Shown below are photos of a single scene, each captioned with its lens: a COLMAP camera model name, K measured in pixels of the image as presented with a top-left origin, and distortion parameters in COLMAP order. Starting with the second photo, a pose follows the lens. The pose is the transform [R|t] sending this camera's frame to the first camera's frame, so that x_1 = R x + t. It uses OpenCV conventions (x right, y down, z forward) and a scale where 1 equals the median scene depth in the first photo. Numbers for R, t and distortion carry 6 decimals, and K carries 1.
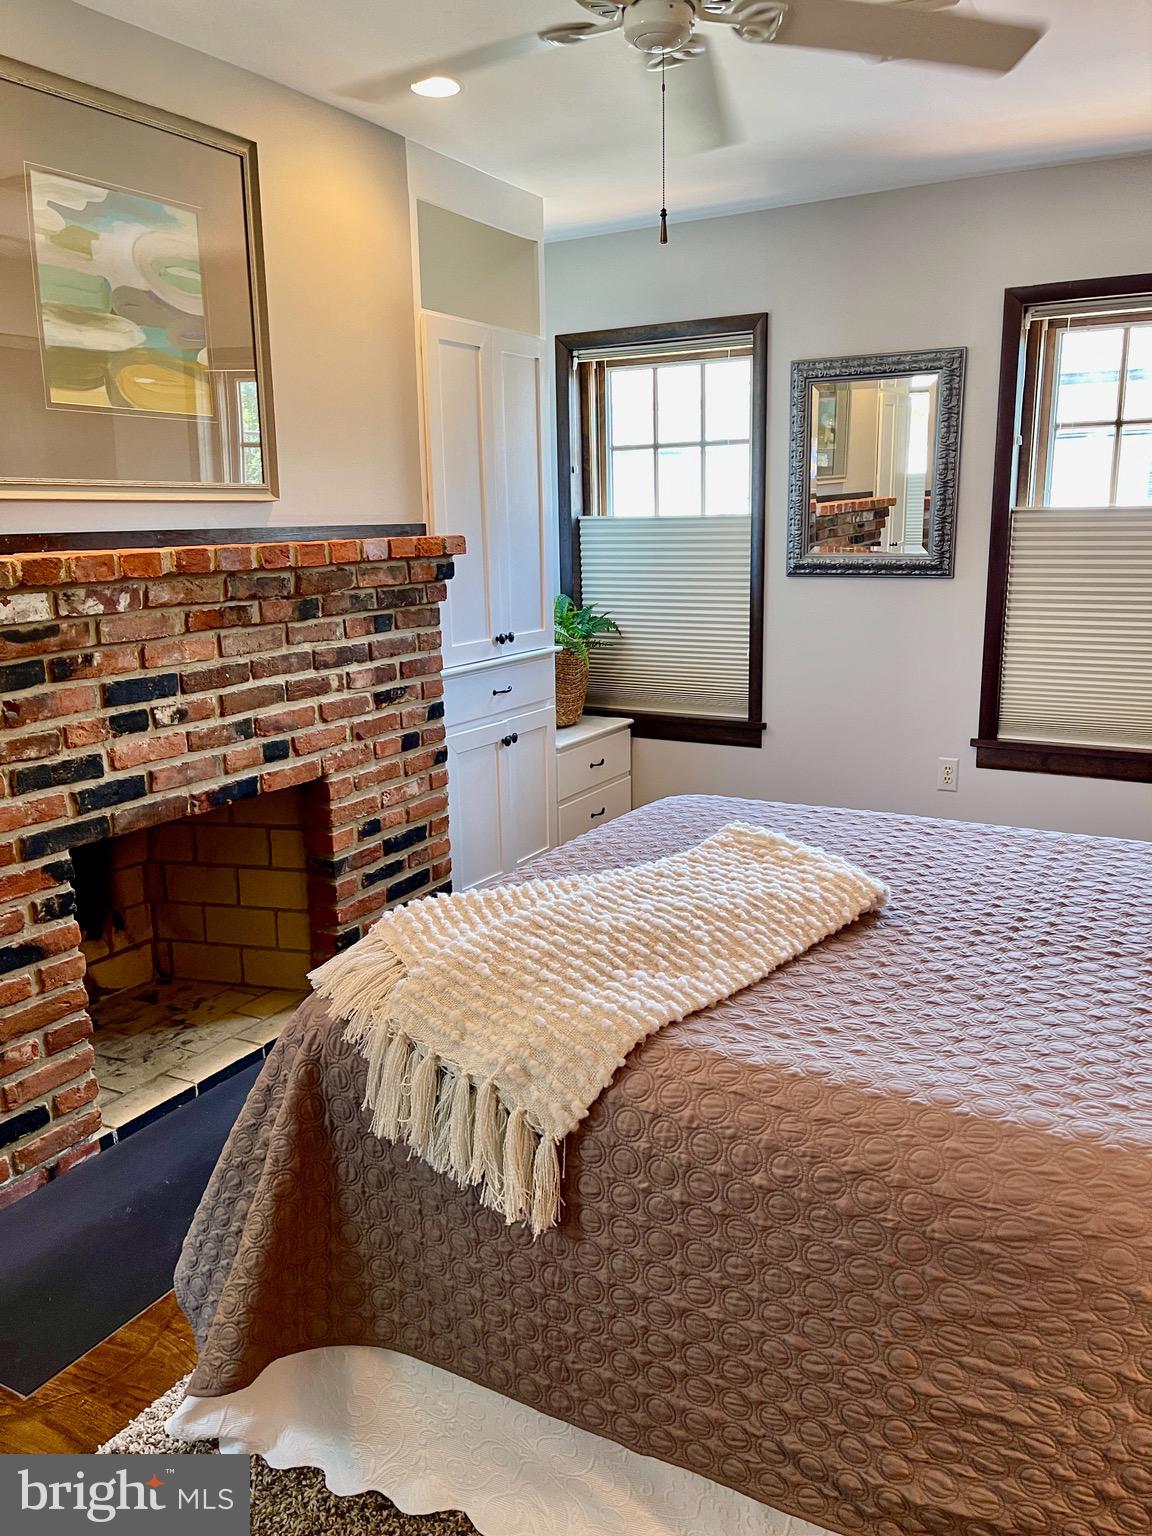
lens RADIAL K [[1155.9, 0, 576.0], [0, 1155.9, 768.0], [0, 0, 1]] dist [0.025674, 0.003859]
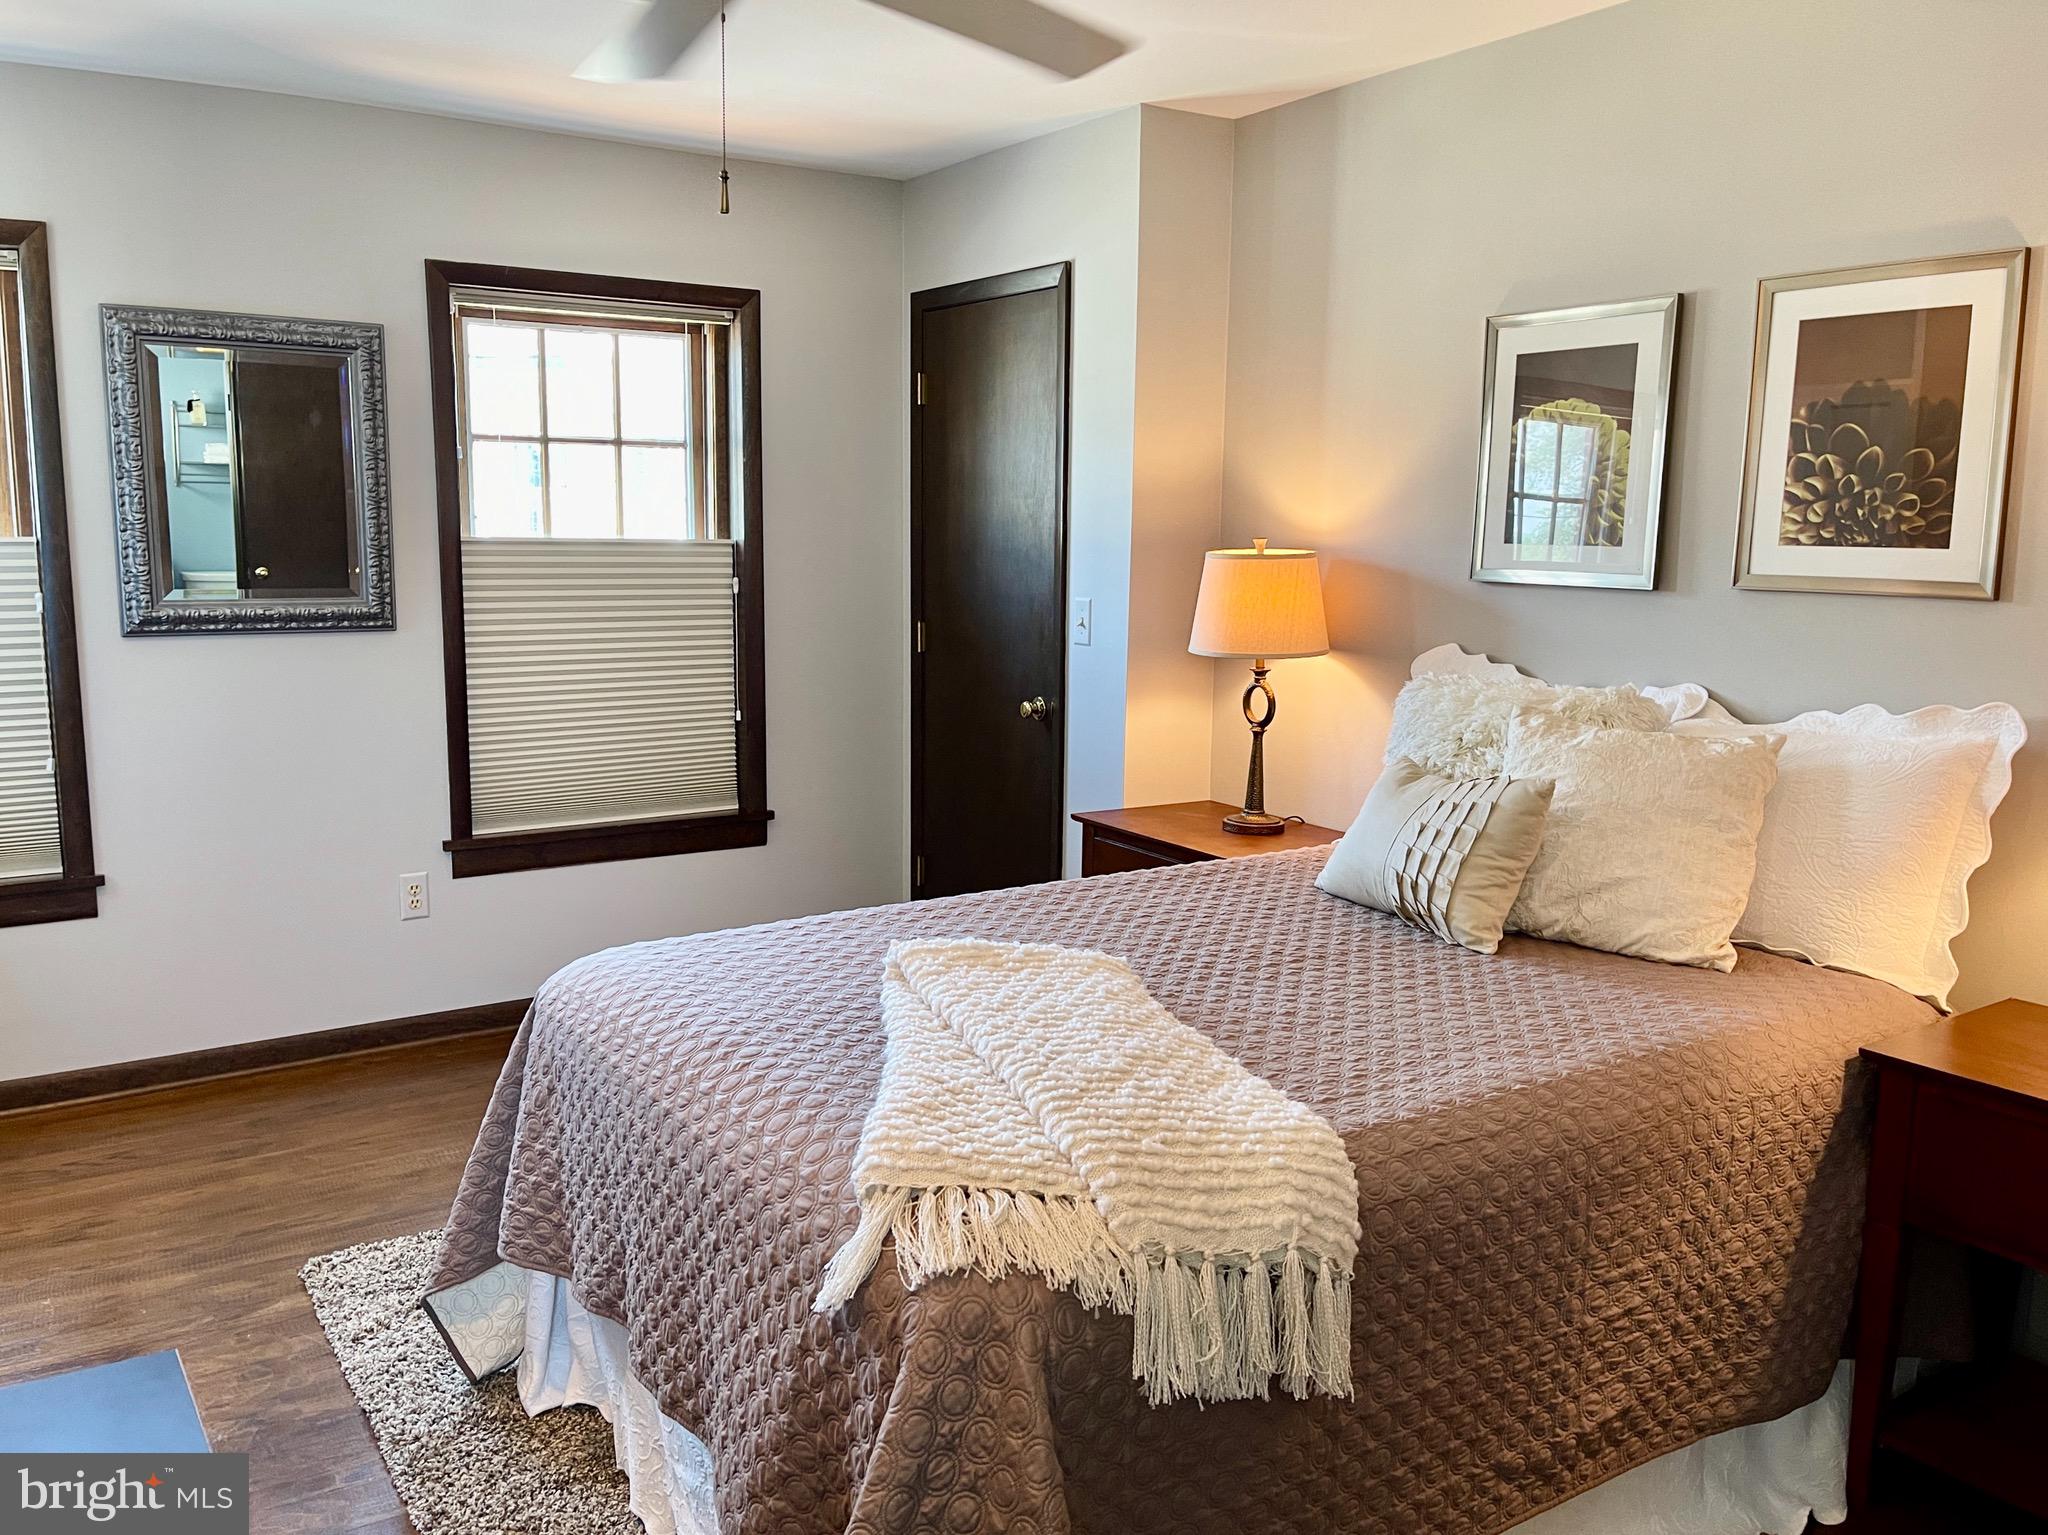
lens RADIAL K [[1522.4, 0, 1024.0], [0, 1522.4, 767.5], [0, 0, 1]] dist [-0.048668, 0.000807]
pose [[0.443187, -0.114307, 0.889111, -0.388004], [0.173742, 0.983983, 0.039900, -0.051026], [-0.879431, 0.136793, 0.455948, 0.246586]]
